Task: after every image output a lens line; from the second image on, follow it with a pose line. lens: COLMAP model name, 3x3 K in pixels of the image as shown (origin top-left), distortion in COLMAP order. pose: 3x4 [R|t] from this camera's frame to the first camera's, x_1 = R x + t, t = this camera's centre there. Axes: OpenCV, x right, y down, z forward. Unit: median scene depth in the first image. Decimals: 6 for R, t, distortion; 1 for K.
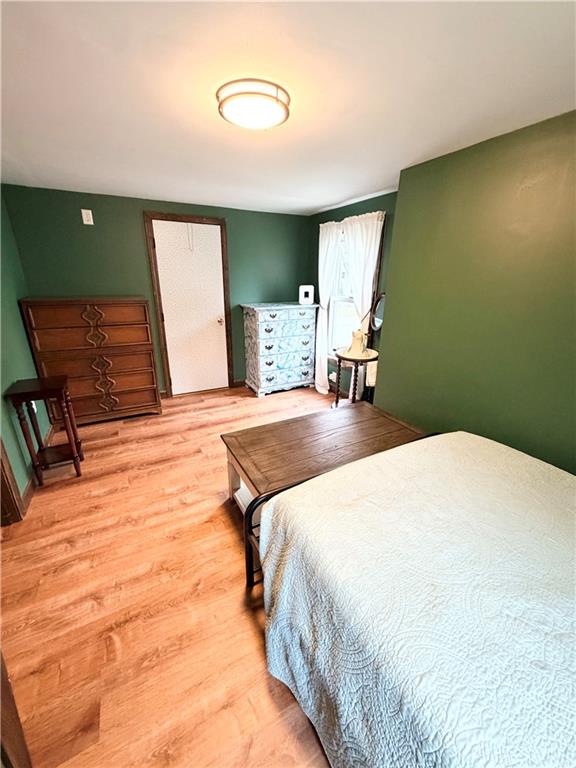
lens RADIAL K [[307.2, 0, 288.8], [0, 307.2, 381.8], [0, 0, 1]] dist [0.000849, -0.000313]
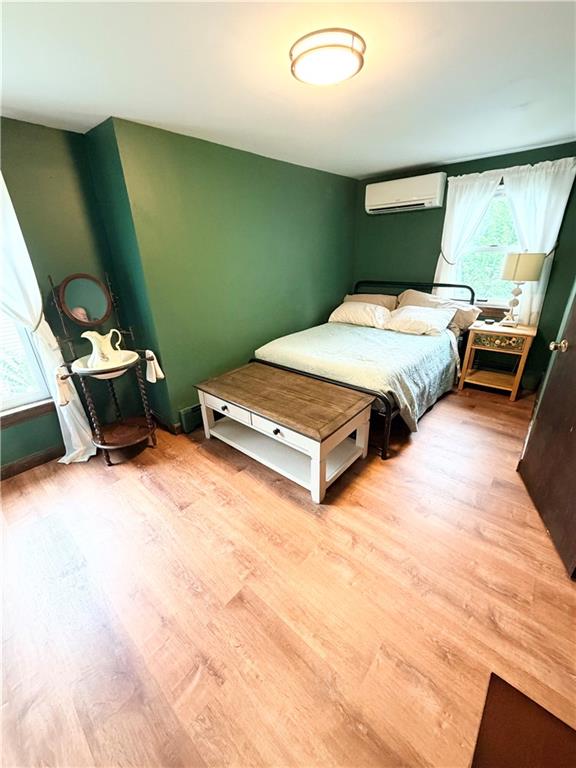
lens RADIAL K [[307.2, 0, 288.5], [0, 307.2, 382.6], [0, 0, 1]] dist [0.000849, -0.000313]
pose [[-0.347645, -0.375378, 0.859206, -0.876391], [0.335833, 0.805716, 0.487891, -0.401906], [-0.875420, 0.458162, -0.154039, 1.174792]]
